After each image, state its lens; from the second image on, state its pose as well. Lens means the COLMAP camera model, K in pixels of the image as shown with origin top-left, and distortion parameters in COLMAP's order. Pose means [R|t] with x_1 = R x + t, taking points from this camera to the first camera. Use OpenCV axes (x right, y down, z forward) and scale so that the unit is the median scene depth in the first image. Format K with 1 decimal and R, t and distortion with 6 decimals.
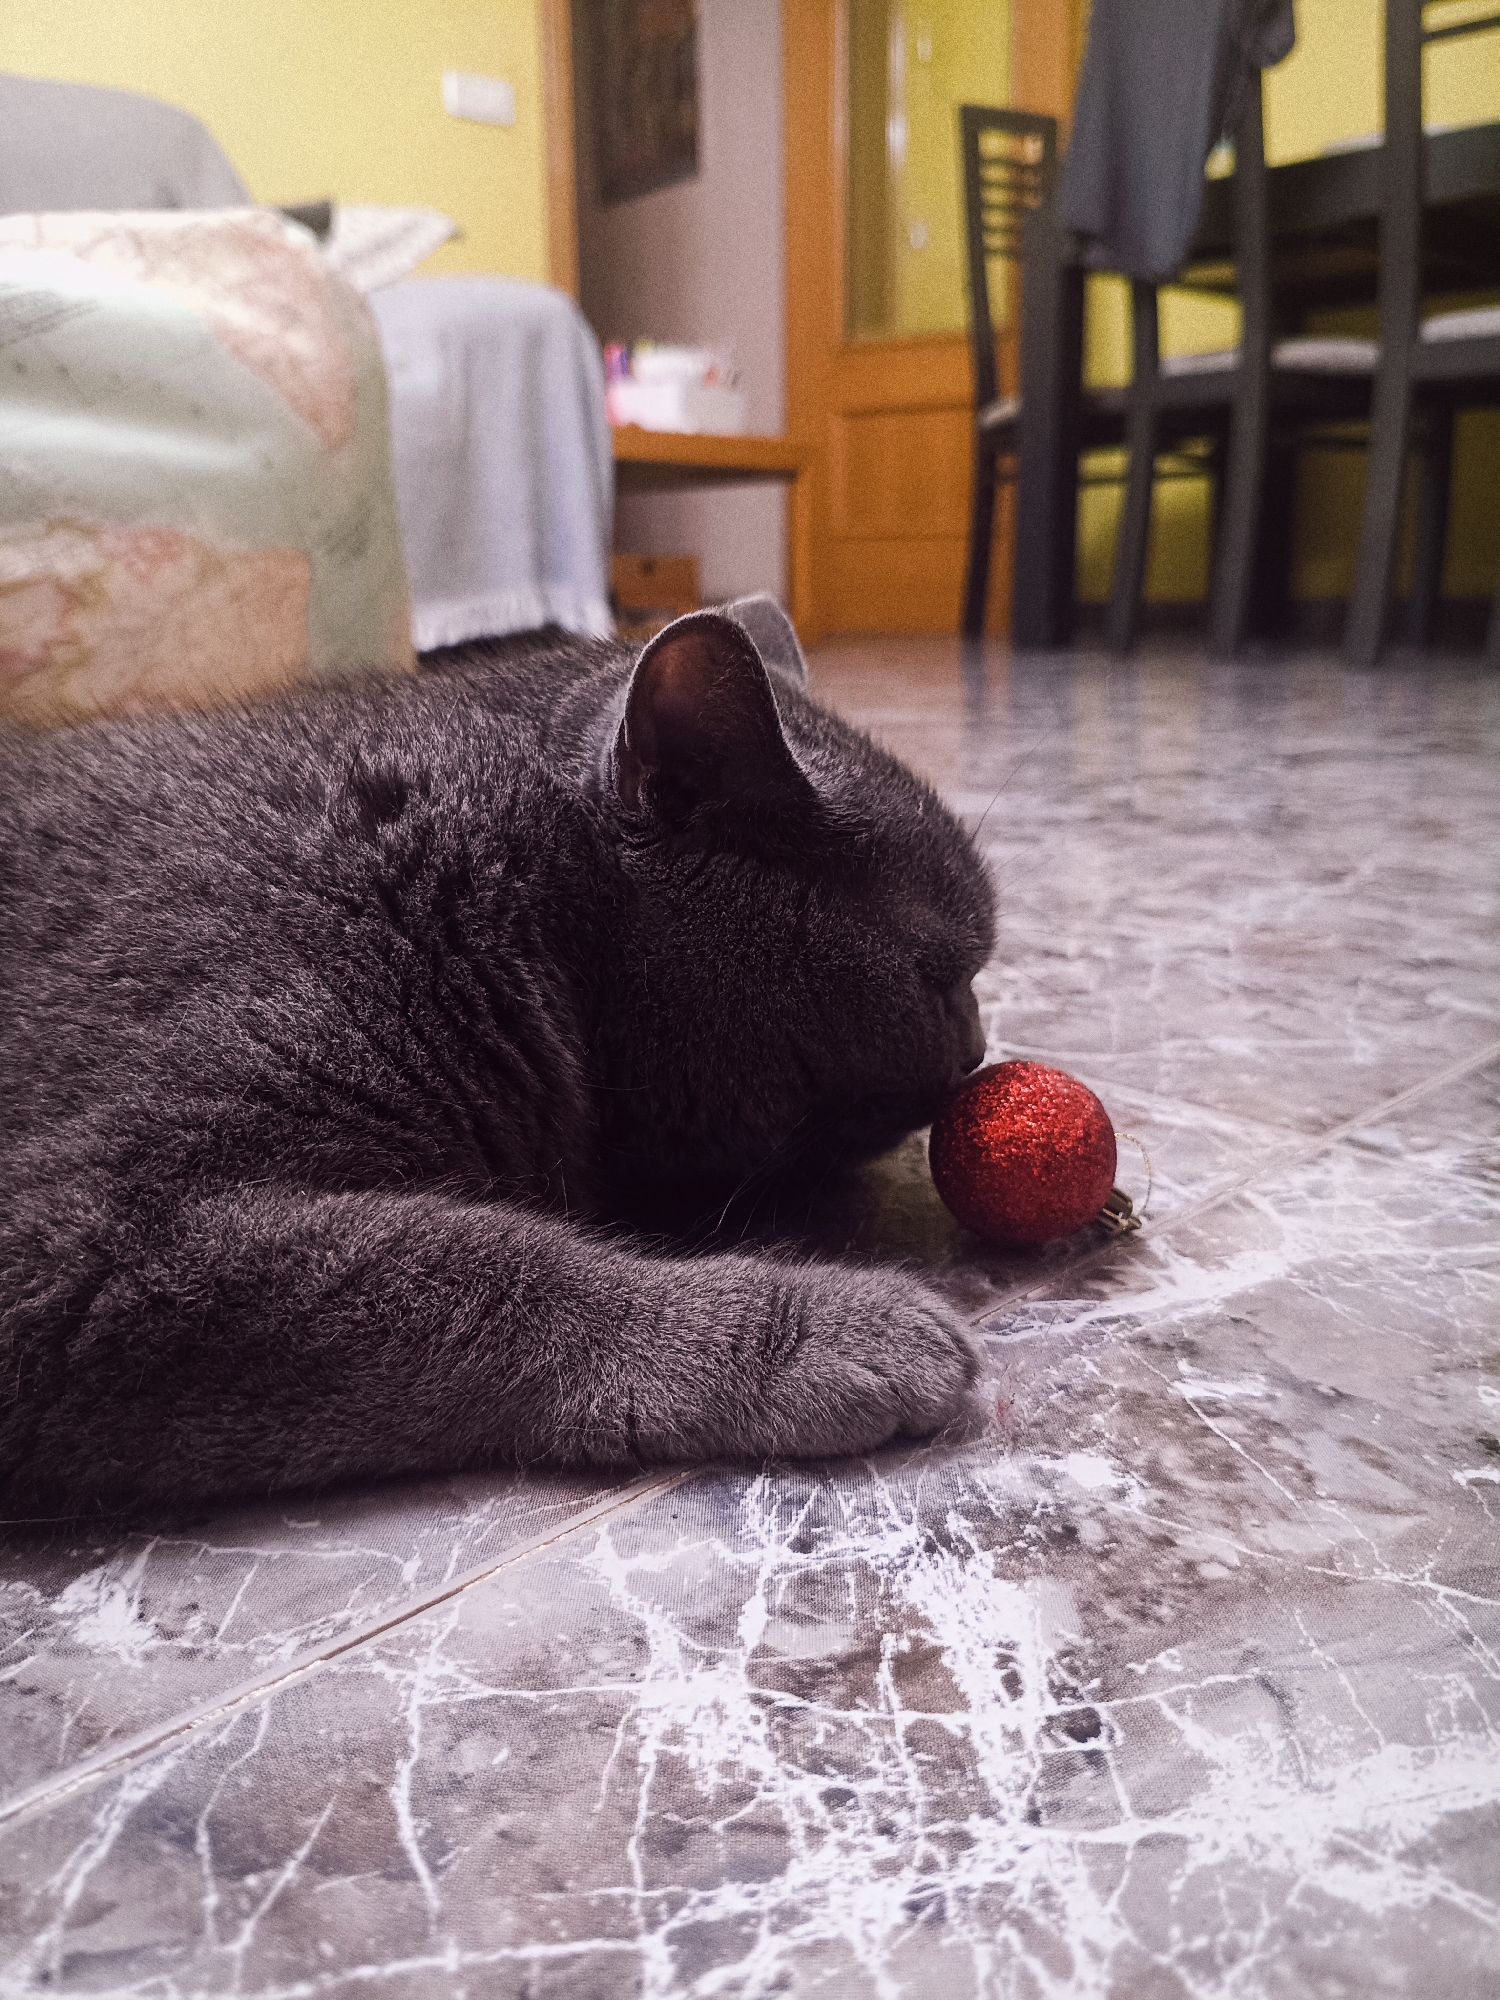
lens RADIAL K [[1638.8, 0, 756.9], [0, 1638.8, 1007.4], [0, 0, 1]] dist [-0.025564, -0.016070]
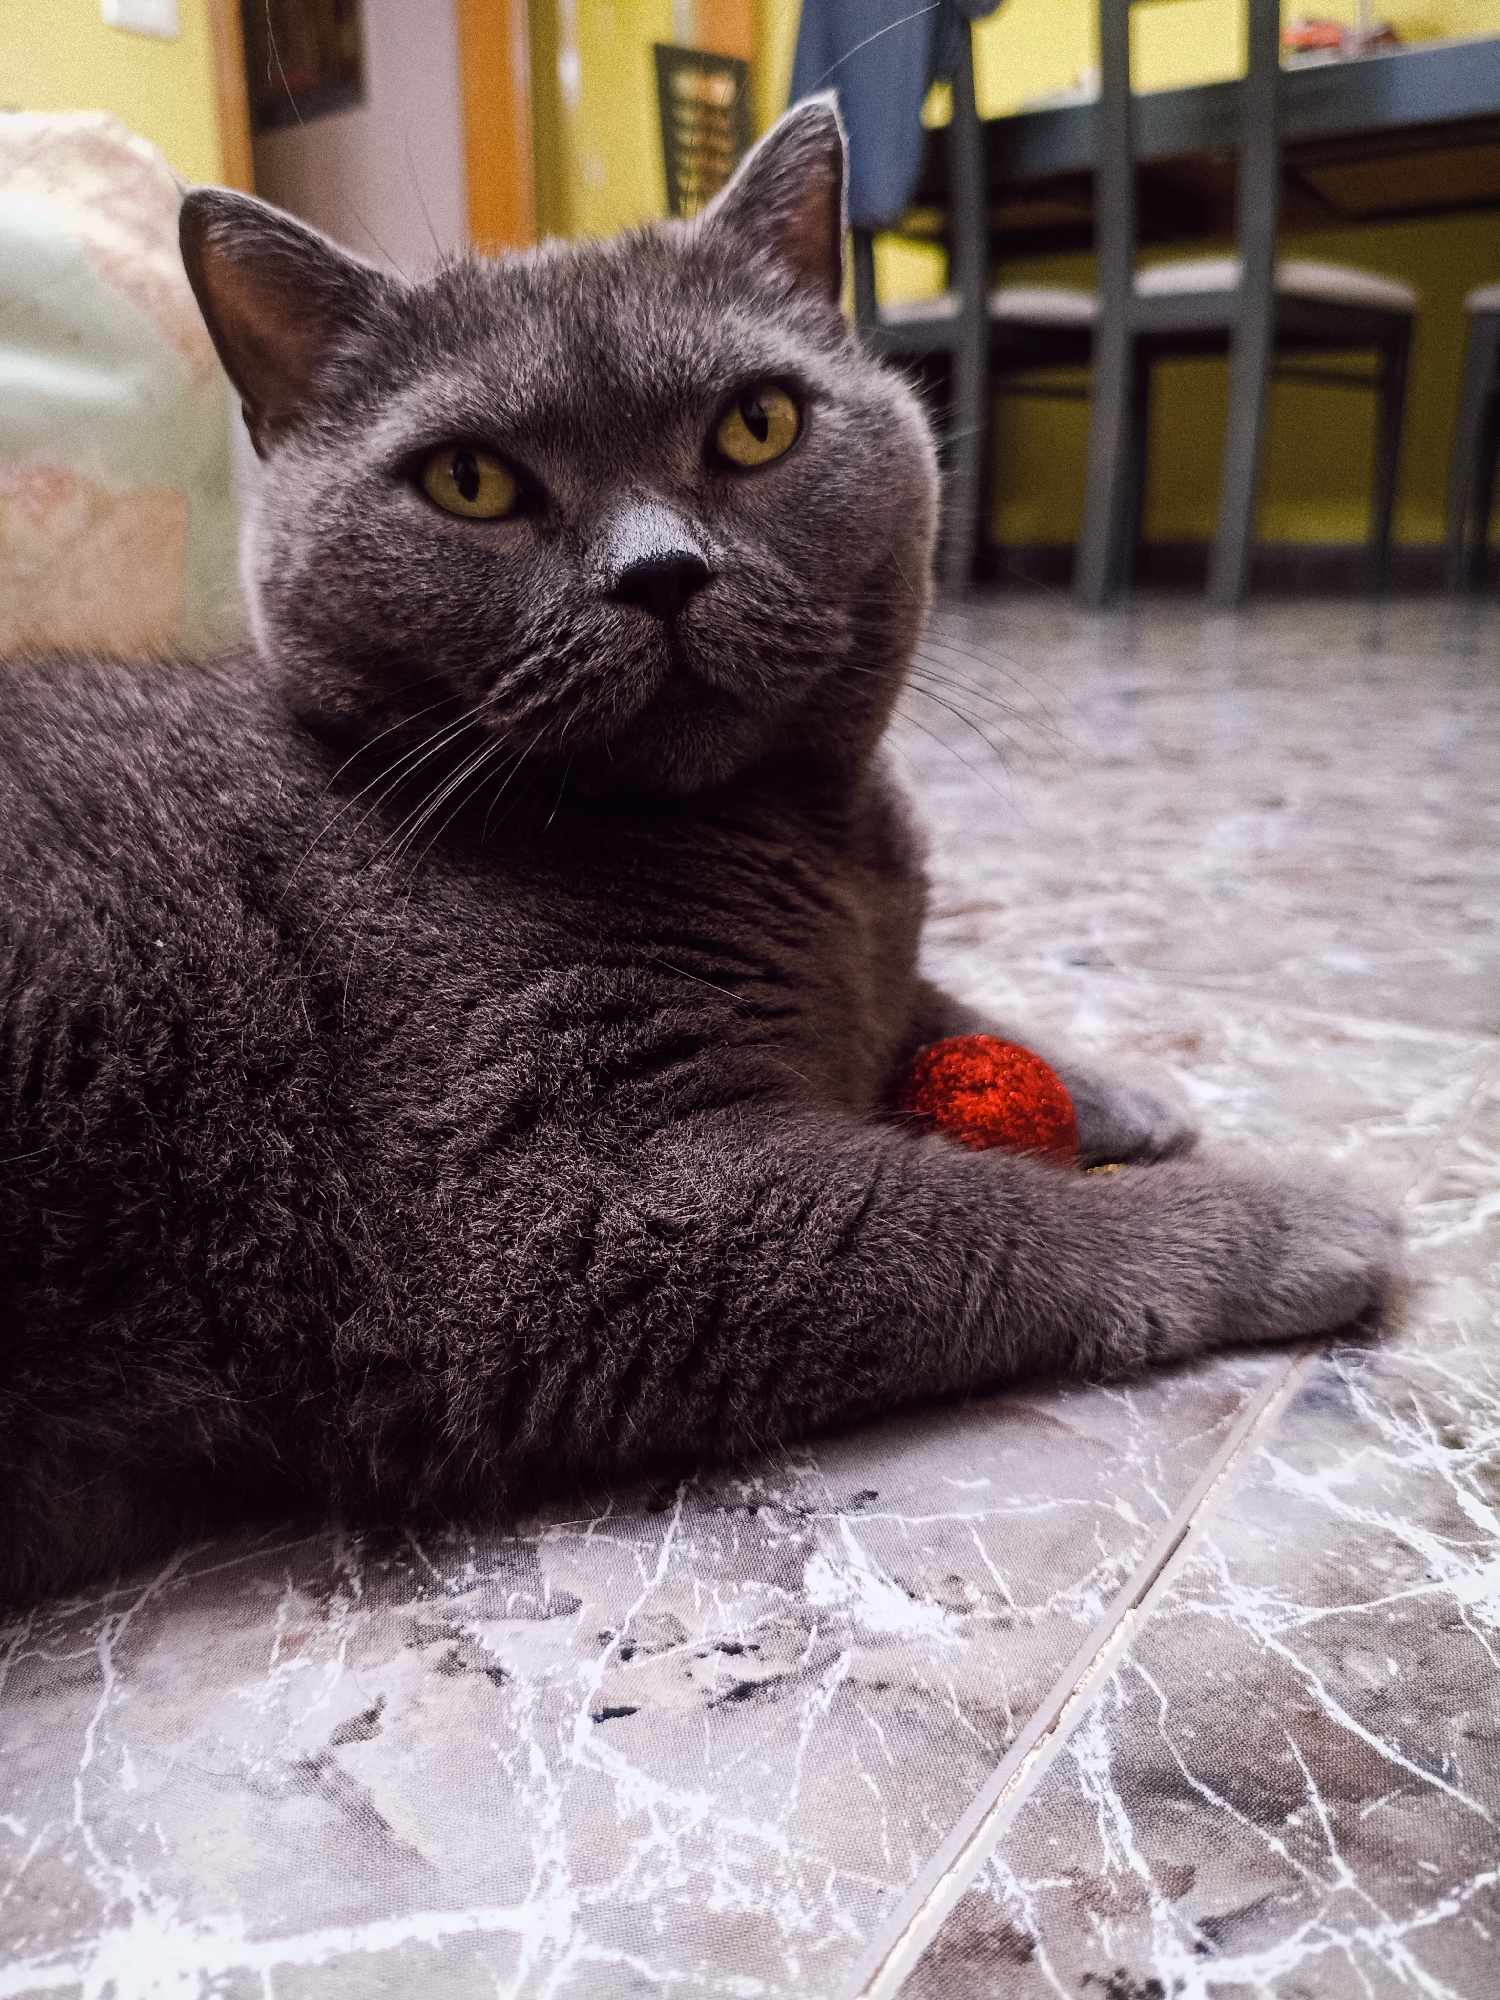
lens RADIAL K [[1658.4, 0, 750.0], [0, 1658.4, 1000.0], [0, 0, 1]] dist [-0.043731, 0.004600]
pose [[0.978072, -0.057877, 0.200063, -0.658344], [0.053390, 0.998188, 0.027754, -0.004380], [-0.201307, -0.016464, 0.979390, 0.080818]]
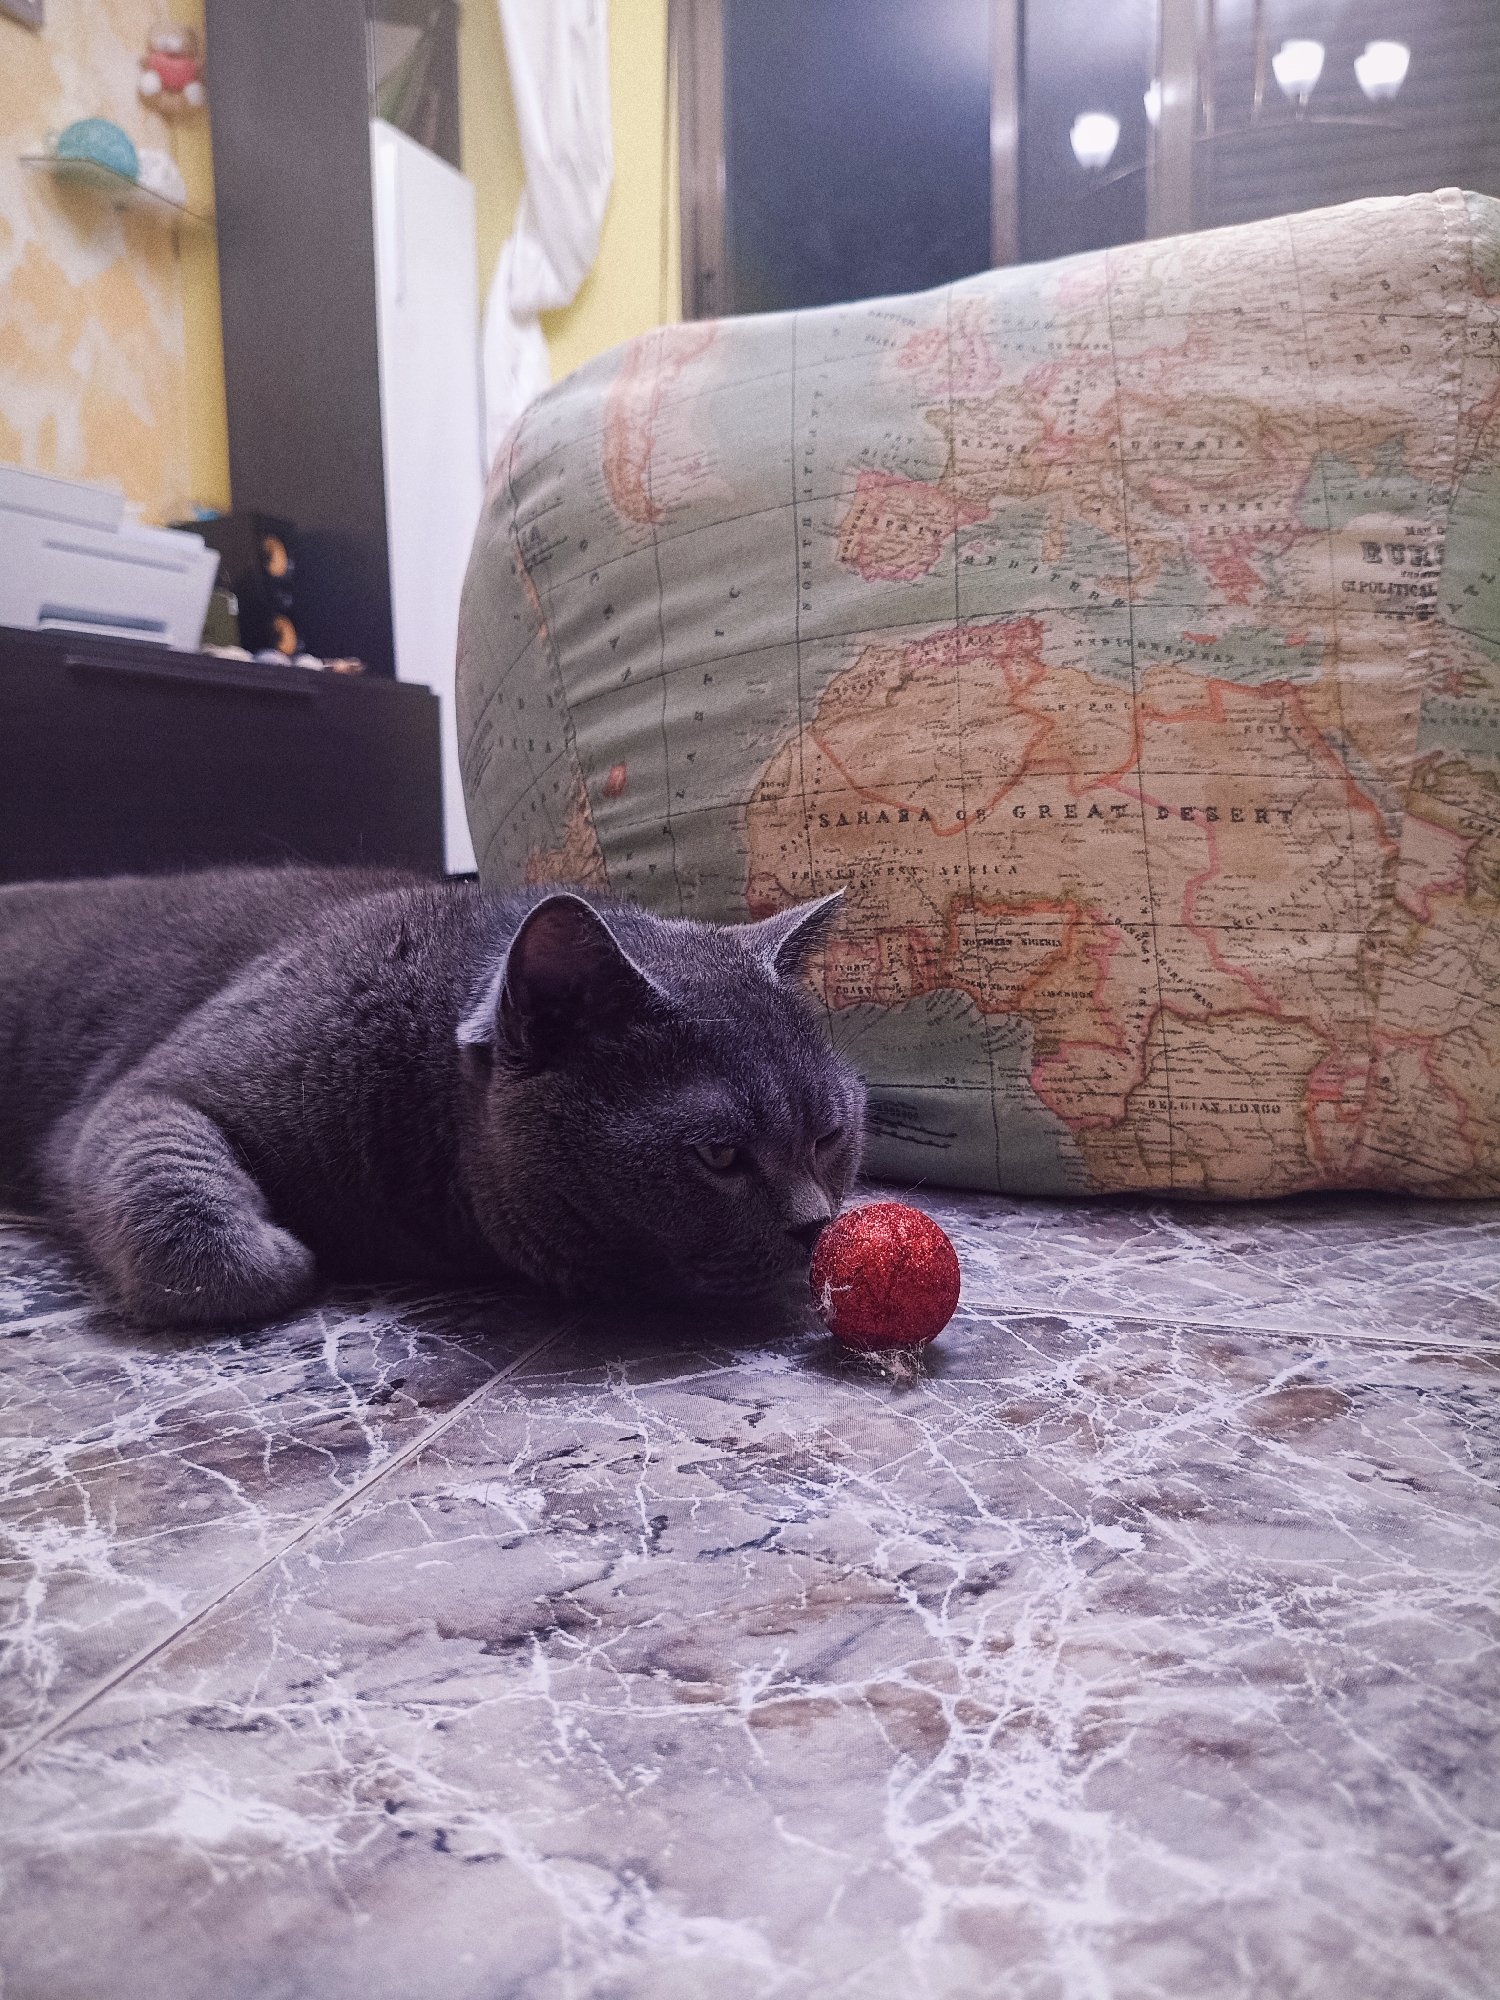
lens RADIAL K [[1548.1, 0, 711.0], [0, 1548.1, 1000.1], [0, 0, 1]] dist [0.061485, -0.211231]
pose [[-0.888822, 0.079929, -0.451227, 0.035787], [-0.097163, 0.929412, 0.356023, -0.590403], [0.447833, 0.360284, -0.818316, 2.144699]]
